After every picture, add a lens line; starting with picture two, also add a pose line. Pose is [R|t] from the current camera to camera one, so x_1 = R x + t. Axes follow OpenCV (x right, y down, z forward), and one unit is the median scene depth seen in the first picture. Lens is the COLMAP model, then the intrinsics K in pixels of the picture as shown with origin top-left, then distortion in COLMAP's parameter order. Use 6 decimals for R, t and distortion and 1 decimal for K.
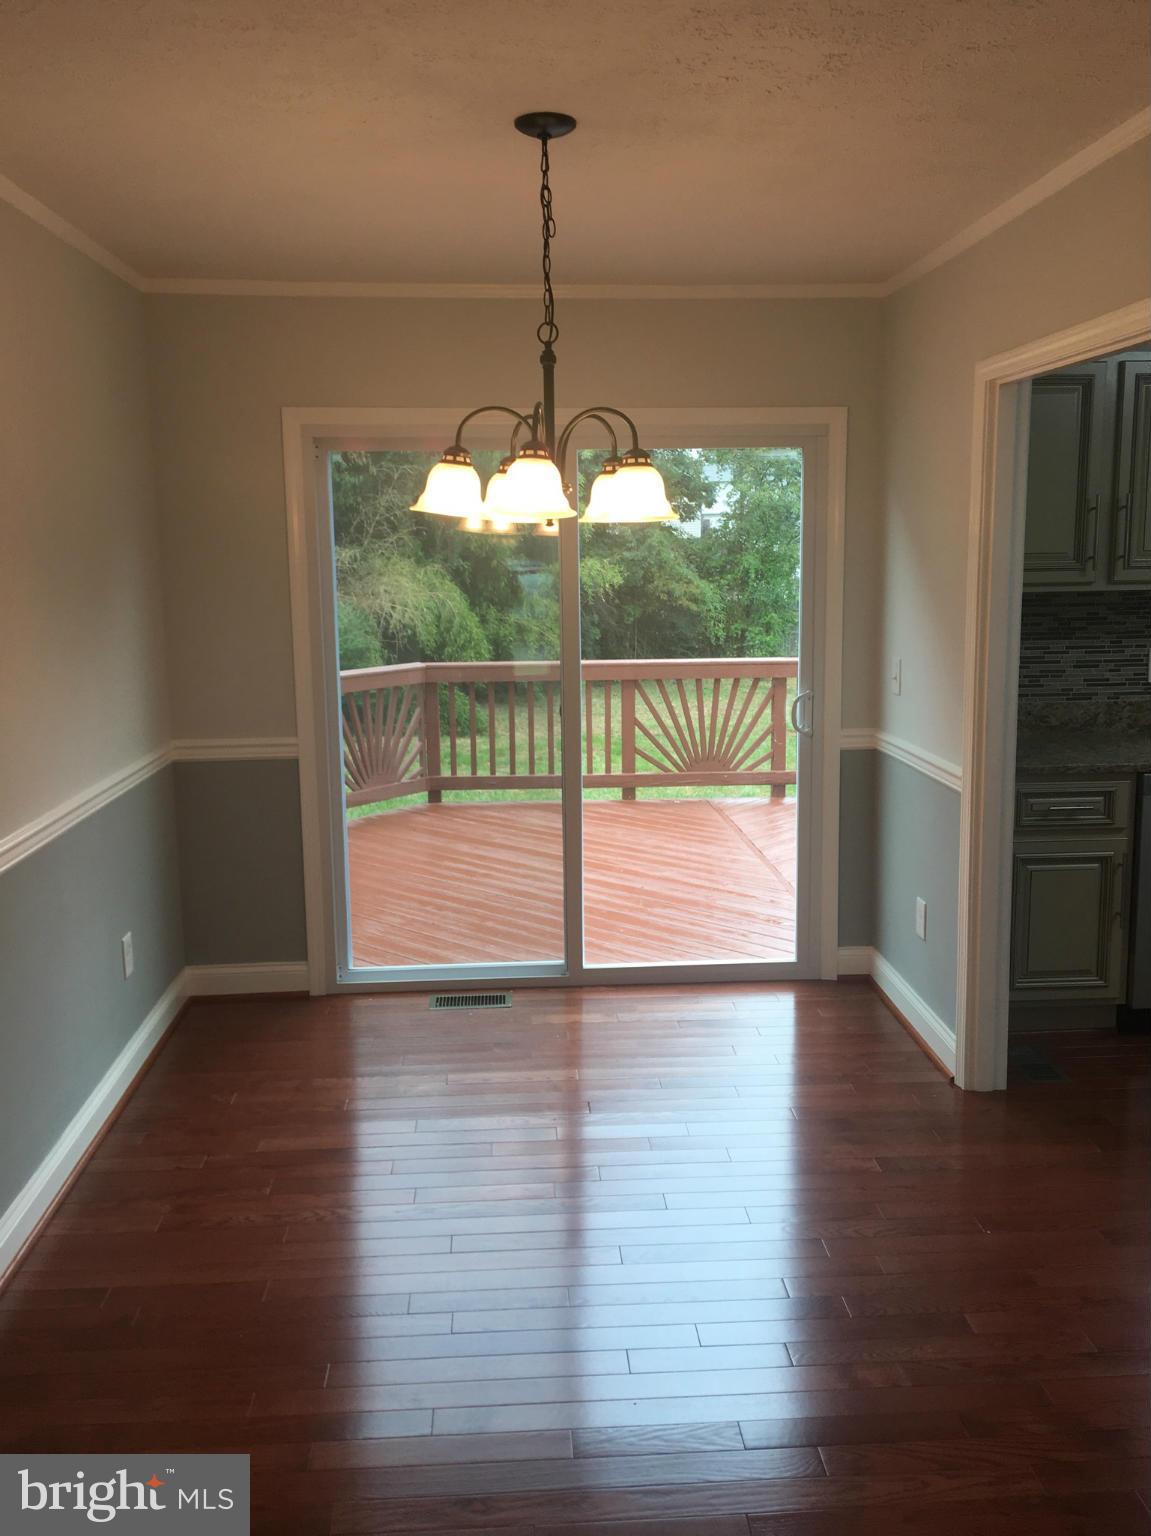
lens RADIAL K [[1296.0, 0, 578.0], [0, 1296.0, 755.5], [0, 0, 1]] dist [0.073504, -0.082472]
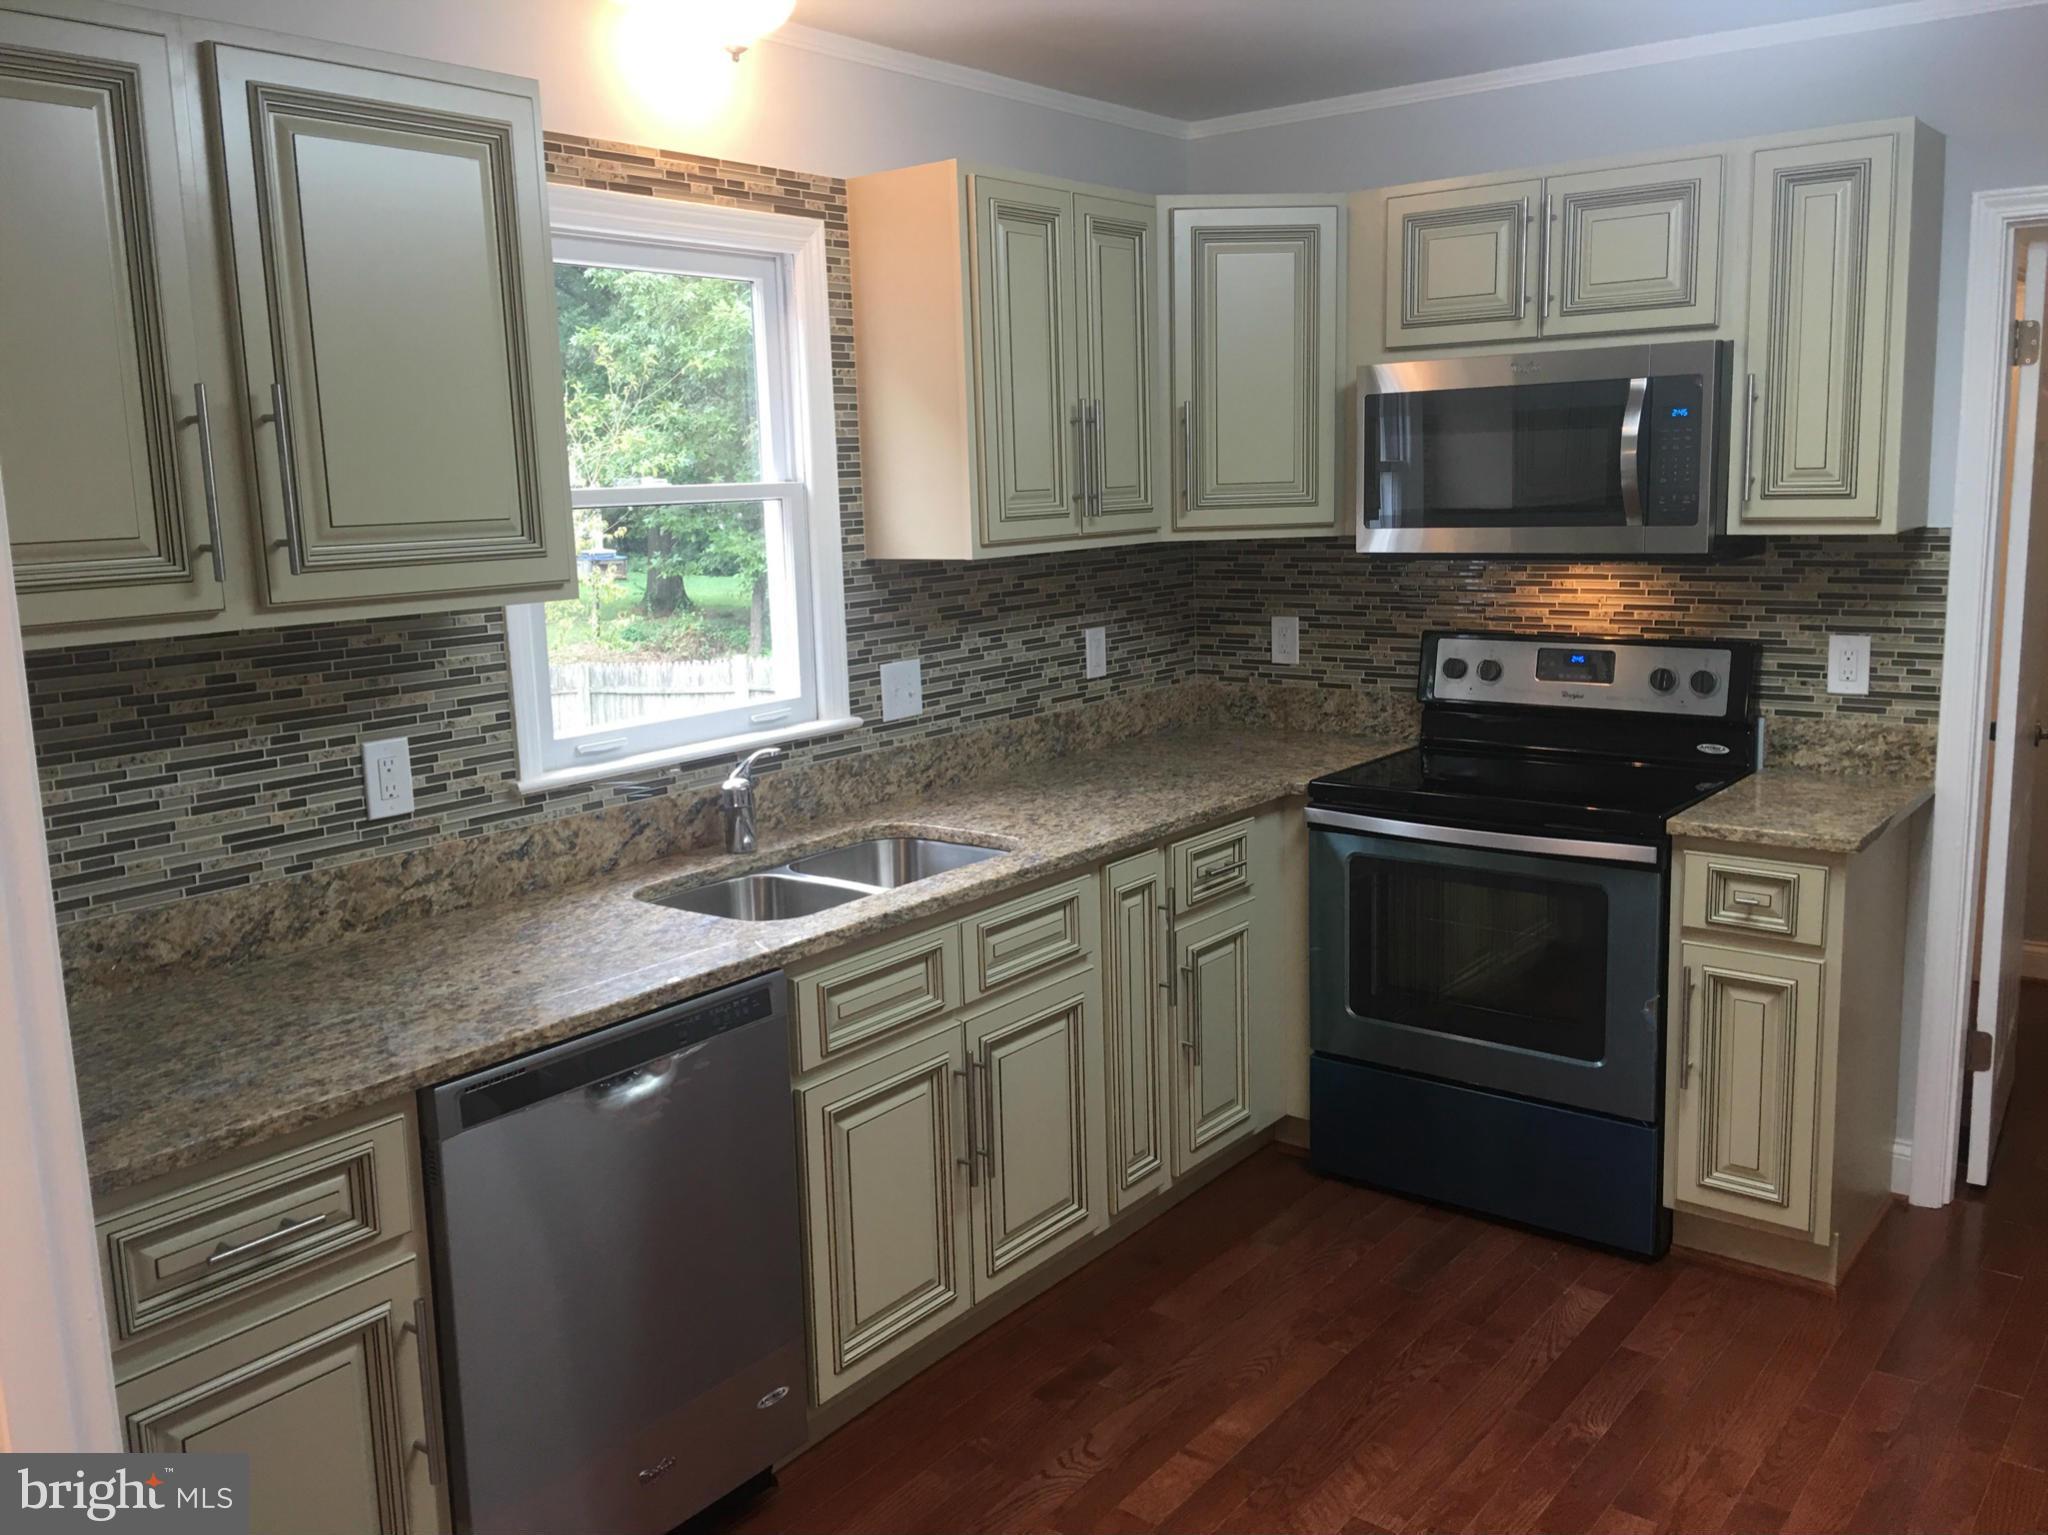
lens RADIAL K [[1728.0, 0, 1015.1], [0, 1728.0, 746.1], [0, 0, 1]] dist [0.073504, -0.082472]
pose [[0.669044, -0.125255, 0.732592, 0.154369], [0.138839, 0.989408, 0.042368, -0.075917], [-0.730139, 0.073367, 0.679348, 0.443924]]
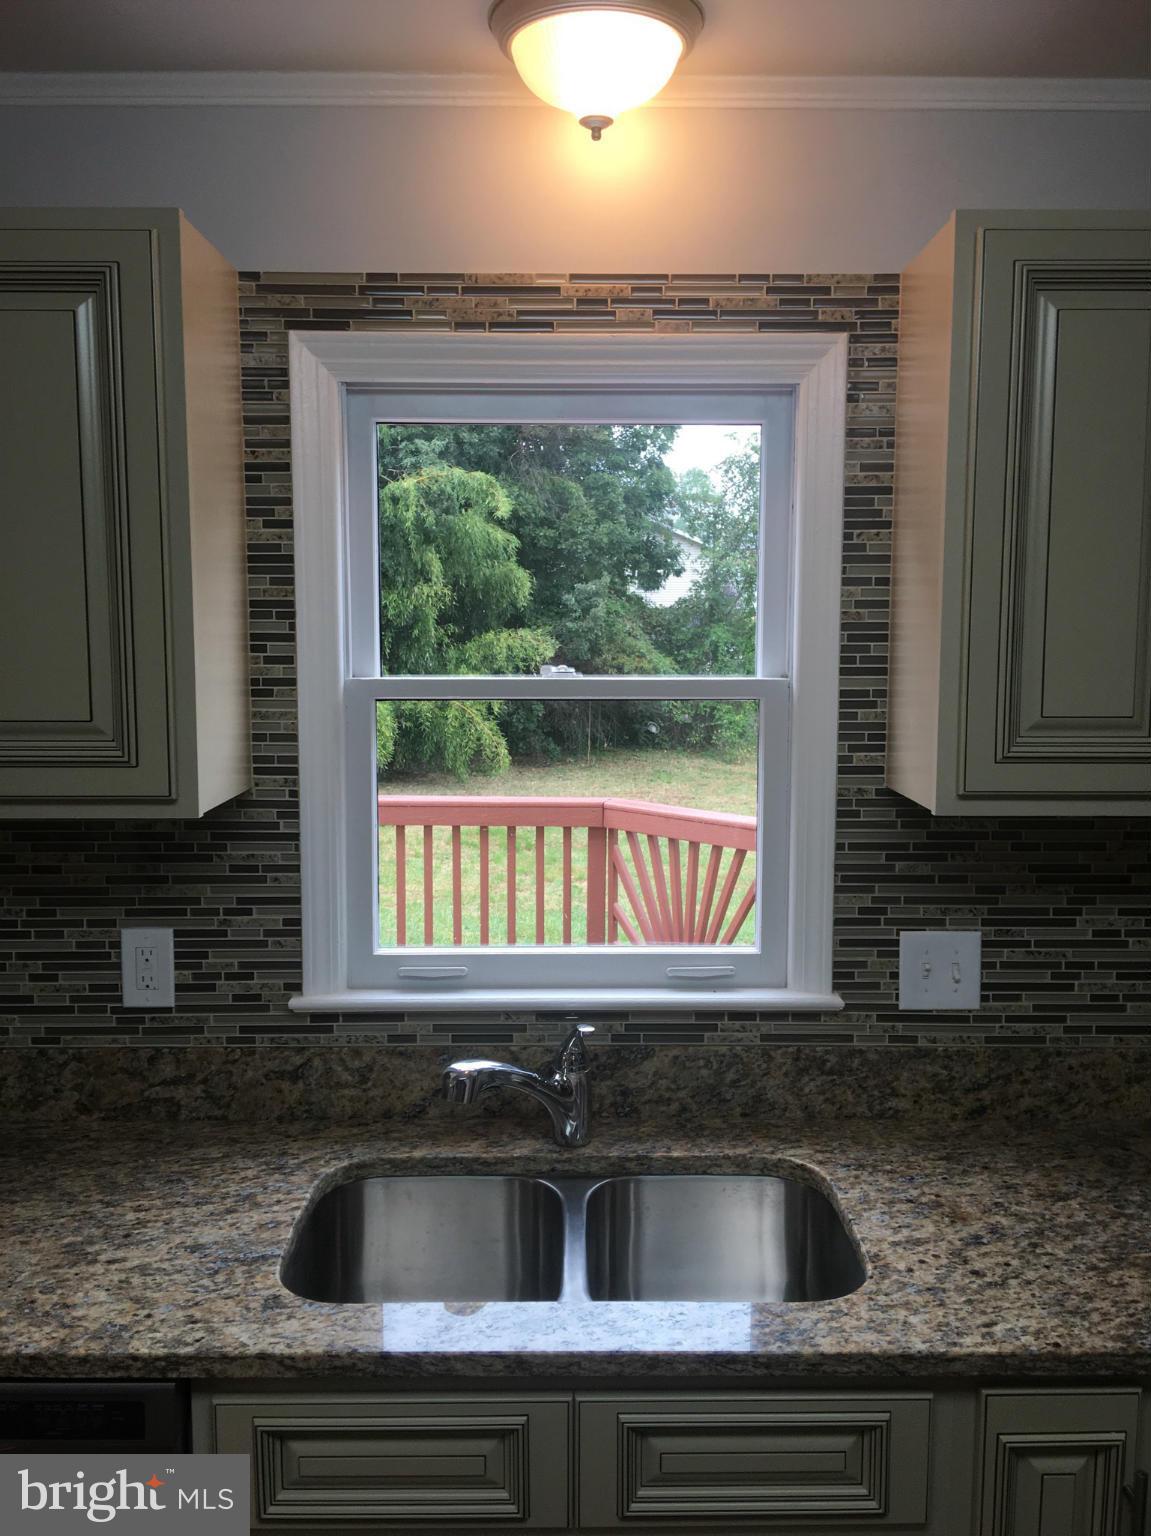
lens RADIAL K [[1296.0, 0, 576.3], [0, 1296.0, 746.3], [0, 0, 1]] dist [0.073504, -0.082472]
pose [[0.997959, 0.021594, -0.060091, 0.613776], [-0.024882, 0.998203, -0.054510, -0.122755], [0.058806, 0.055894, 0.996703, 0.581858]]
